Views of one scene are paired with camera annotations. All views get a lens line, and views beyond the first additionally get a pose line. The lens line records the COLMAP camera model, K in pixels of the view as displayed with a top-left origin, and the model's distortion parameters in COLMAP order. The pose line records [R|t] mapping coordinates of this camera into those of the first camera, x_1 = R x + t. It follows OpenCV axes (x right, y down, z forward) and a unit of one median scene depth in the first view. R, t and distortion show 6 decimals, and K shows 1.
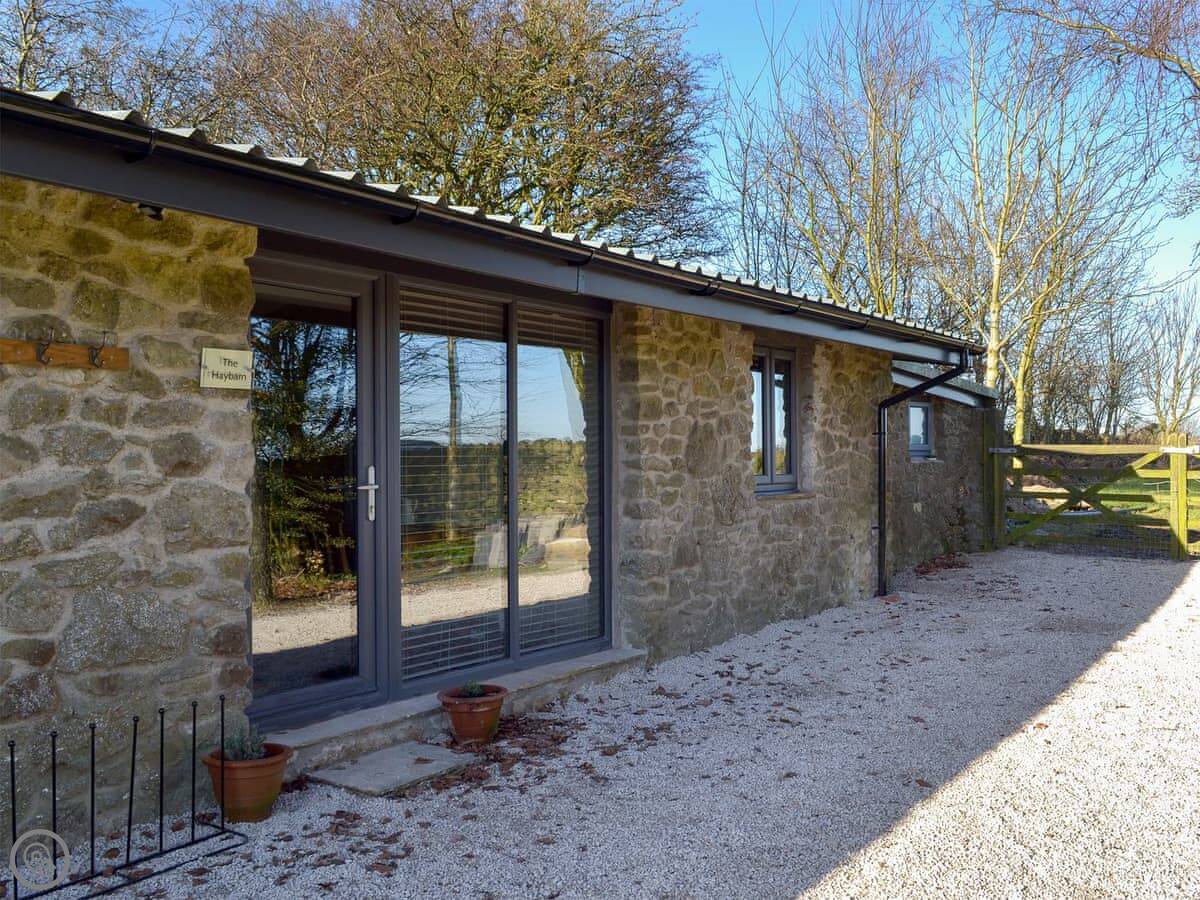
lens RADIAL K [[1082.2, 0, 601.1], [0, 1082.2, 438.6], [0, 0, 1]] dist [0.009242, 0.003071]
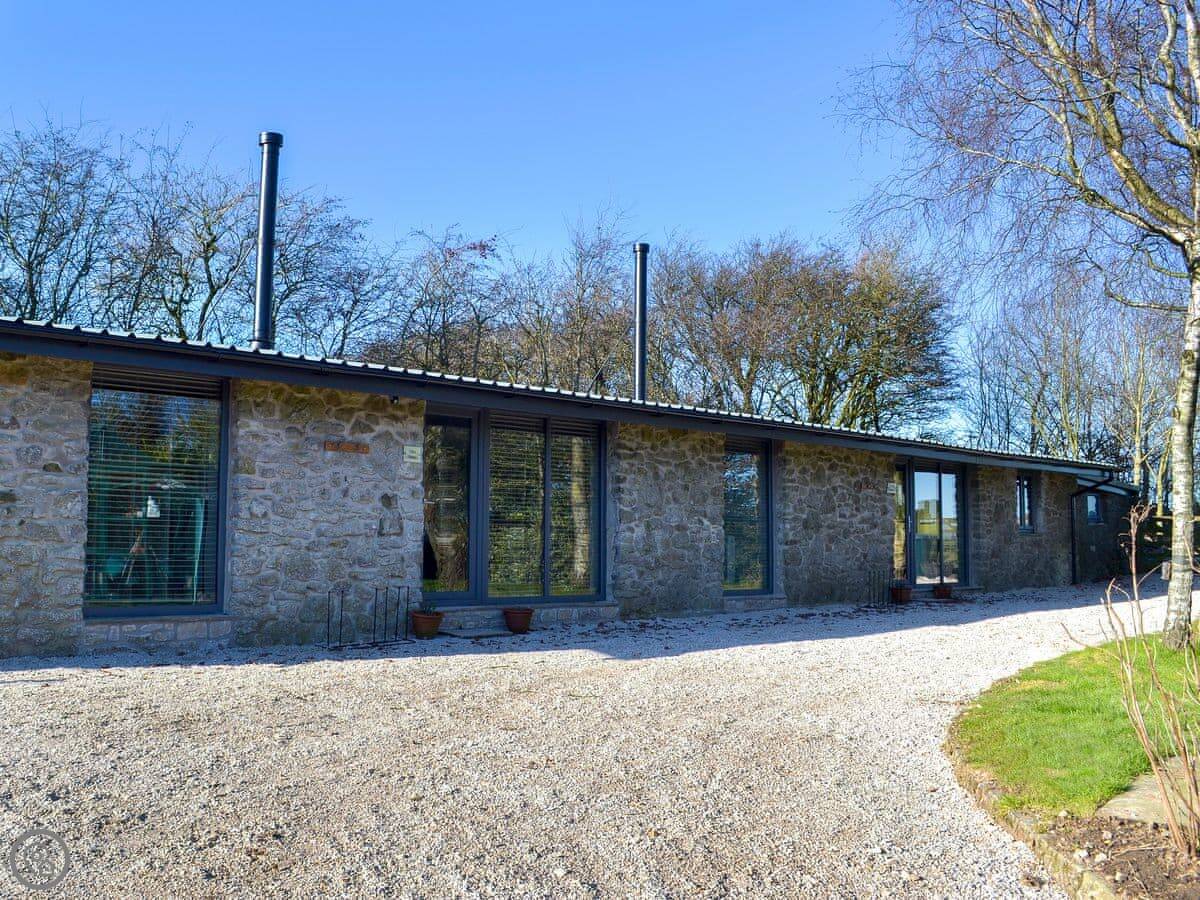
lens RADIAL K [[1082.2, 0, 601.1], [0, 1082.2, 438.6], [0, 0, 1]] dist [0.009242, 0.003071]
pose [[0.988194, -0.002749, -0.153181, -0.382054], [-0.008579, 0.997277, -0.073245, 0.024862], [0.152965, 0.073695, 0.985480, -1.450860]]
